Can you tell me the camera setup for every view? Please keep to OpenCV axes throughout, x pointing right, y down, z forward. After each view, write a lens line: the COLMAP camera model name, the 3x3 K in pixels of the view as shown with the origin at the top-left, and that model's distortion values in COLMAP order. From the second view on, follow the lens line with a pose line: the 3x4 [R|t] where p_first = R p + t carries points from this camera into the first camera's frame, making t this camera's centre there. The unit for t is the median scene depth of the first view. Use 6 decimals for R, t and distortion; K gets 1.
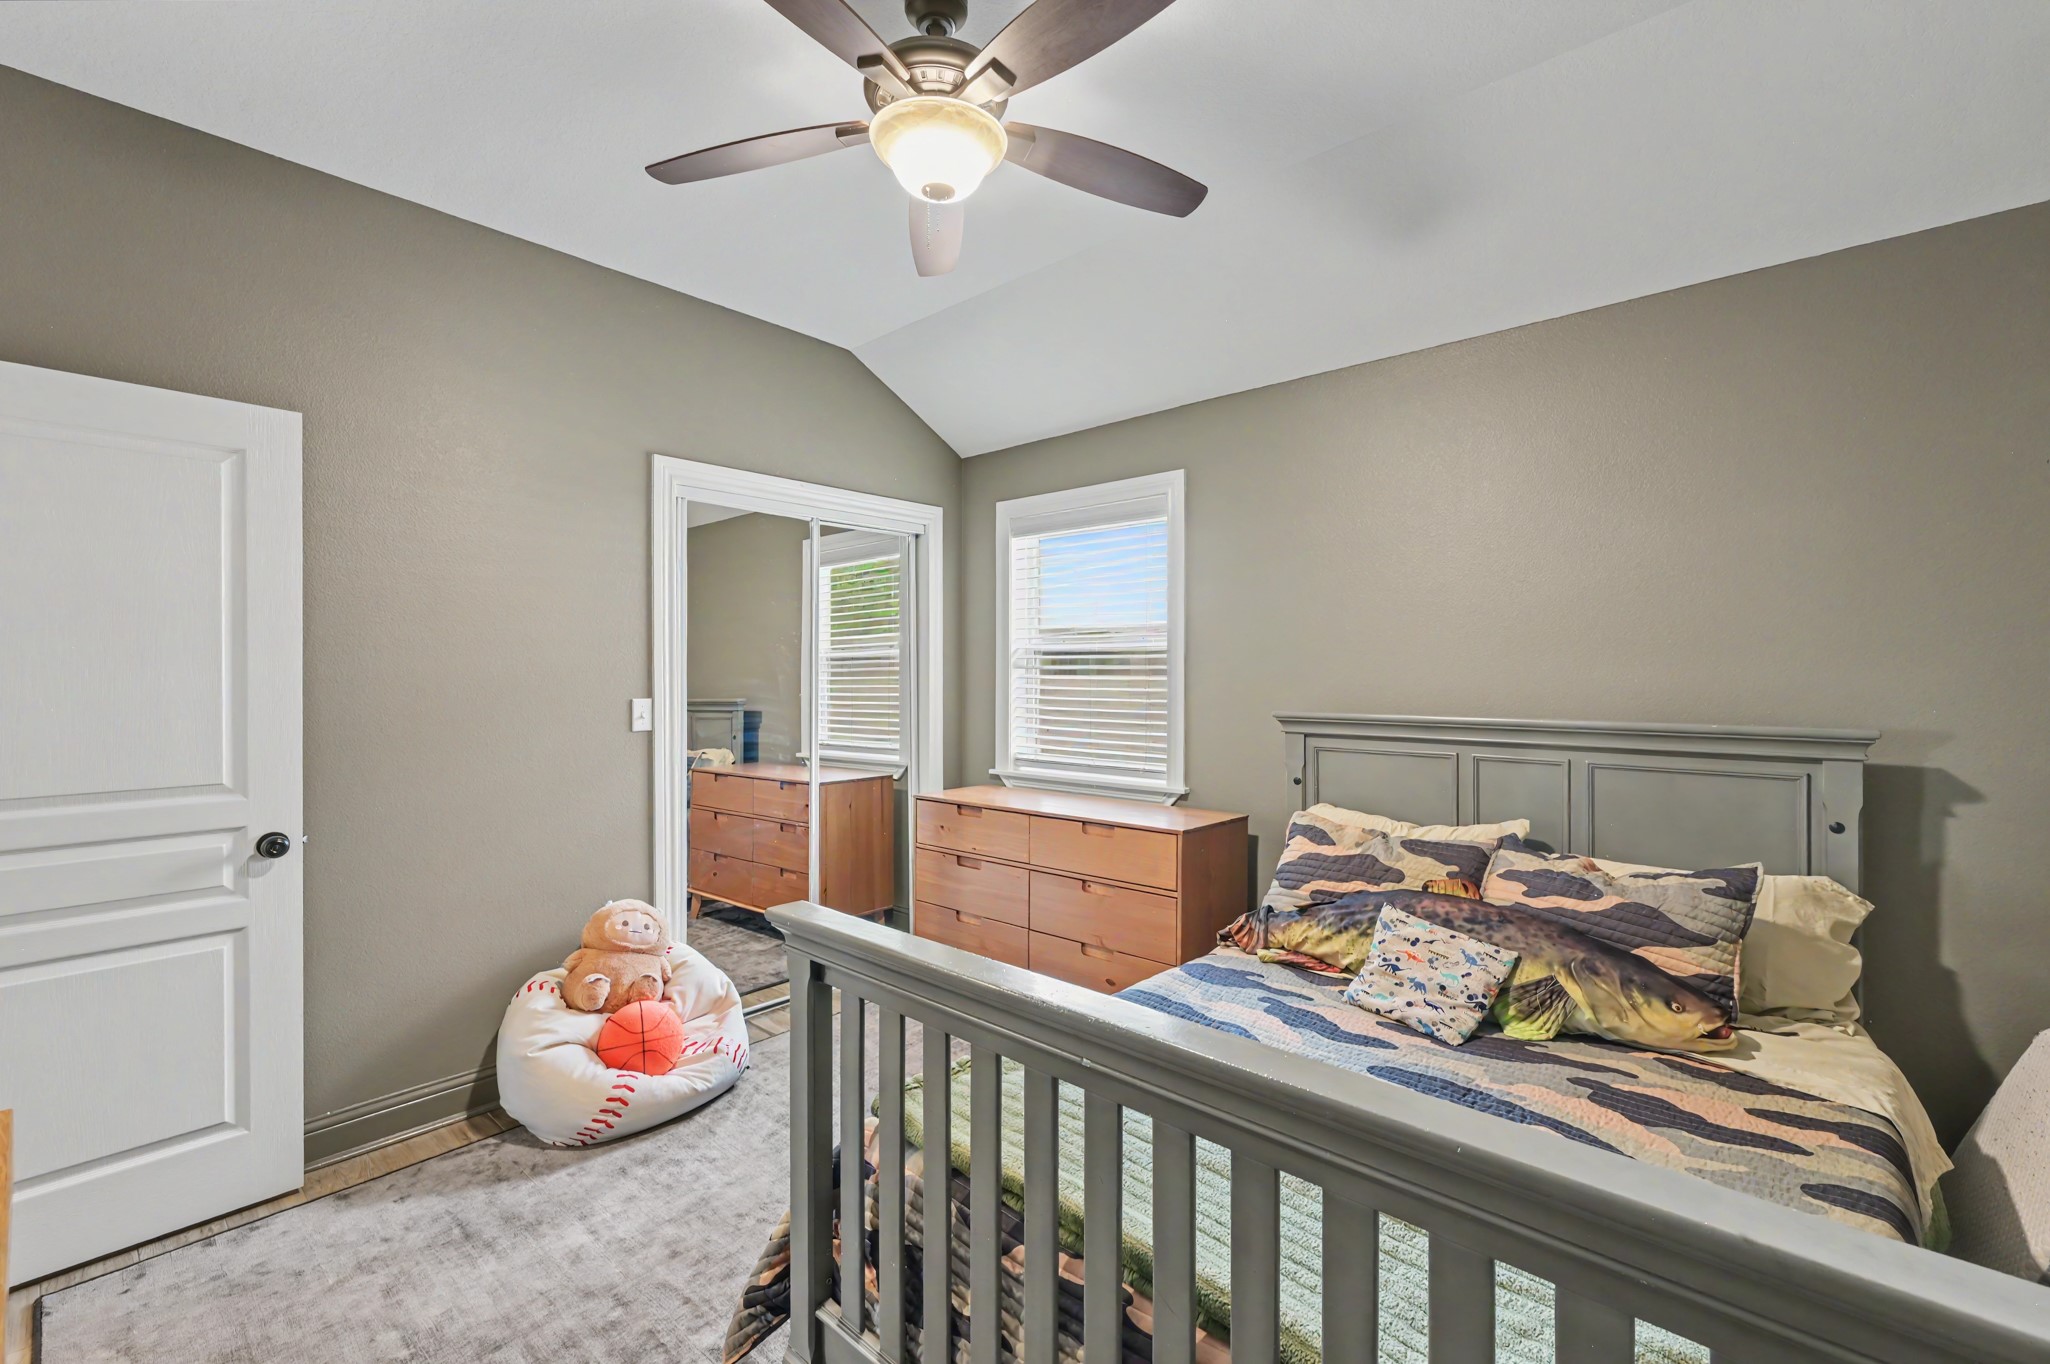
lens RADIAL K [[872.4, 0, 1027.3], [0, 872.4, 675.4], [0, 0, 1]] dist [-0.000744, 0.000005]
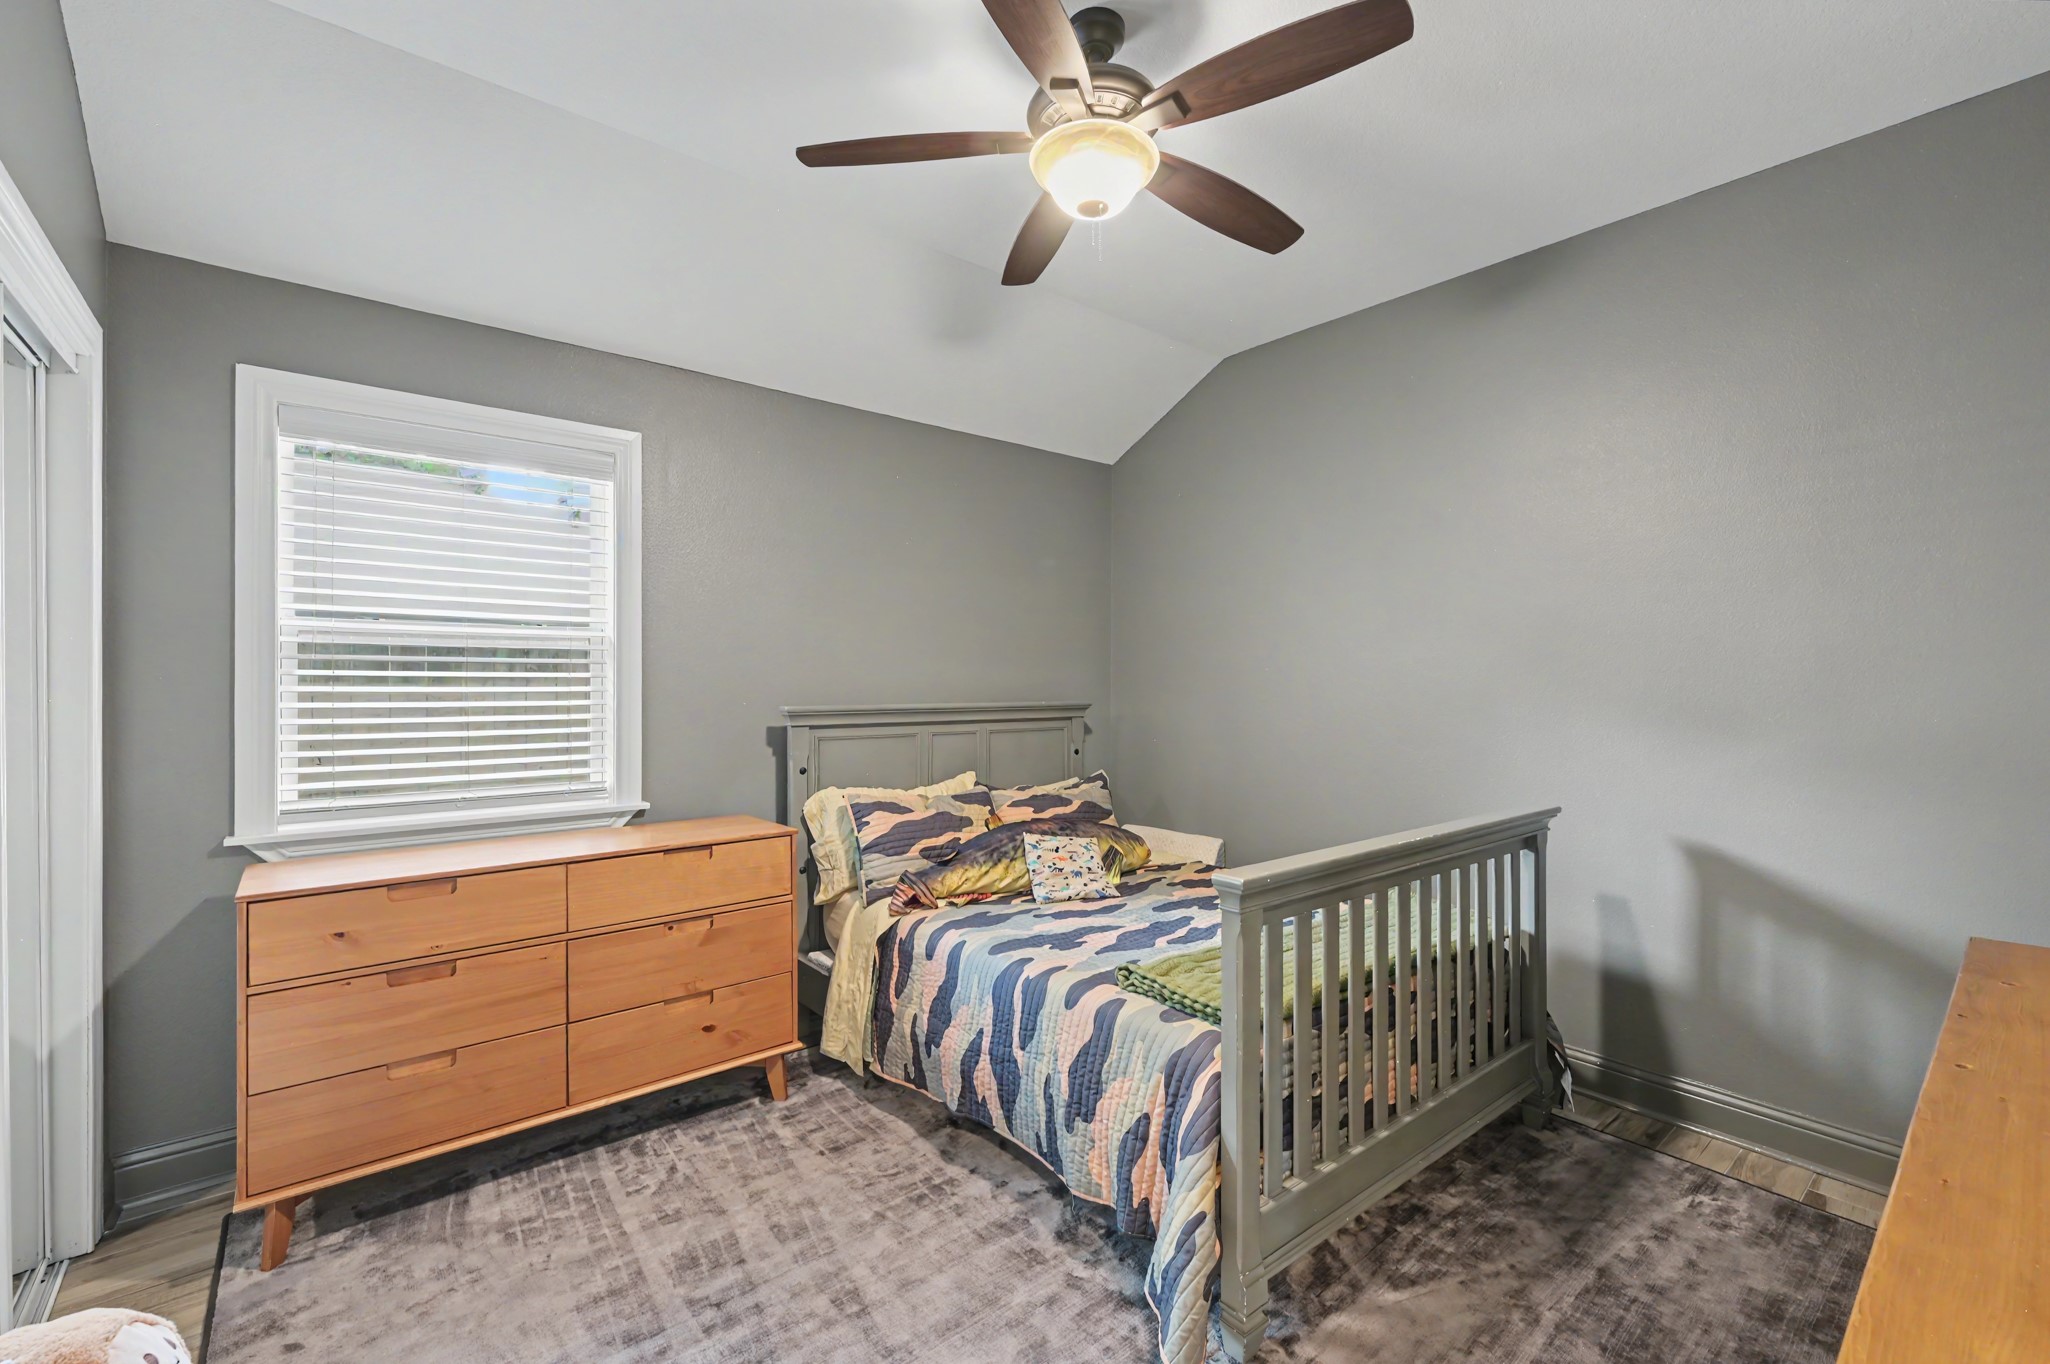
lens RADIAL K [[864.1, 0, 1028.1], [0, 864.1, 689.0], [0, 0, 1]] dist [-0.000722, 0.000696]
pose [[0.148051, -0.008004, 0.988947, -0.939506], [0.002401, 0.999967, 0.007734, 0.016002], [-0.988977, 0.001230, 0.148065, 0.756057]]
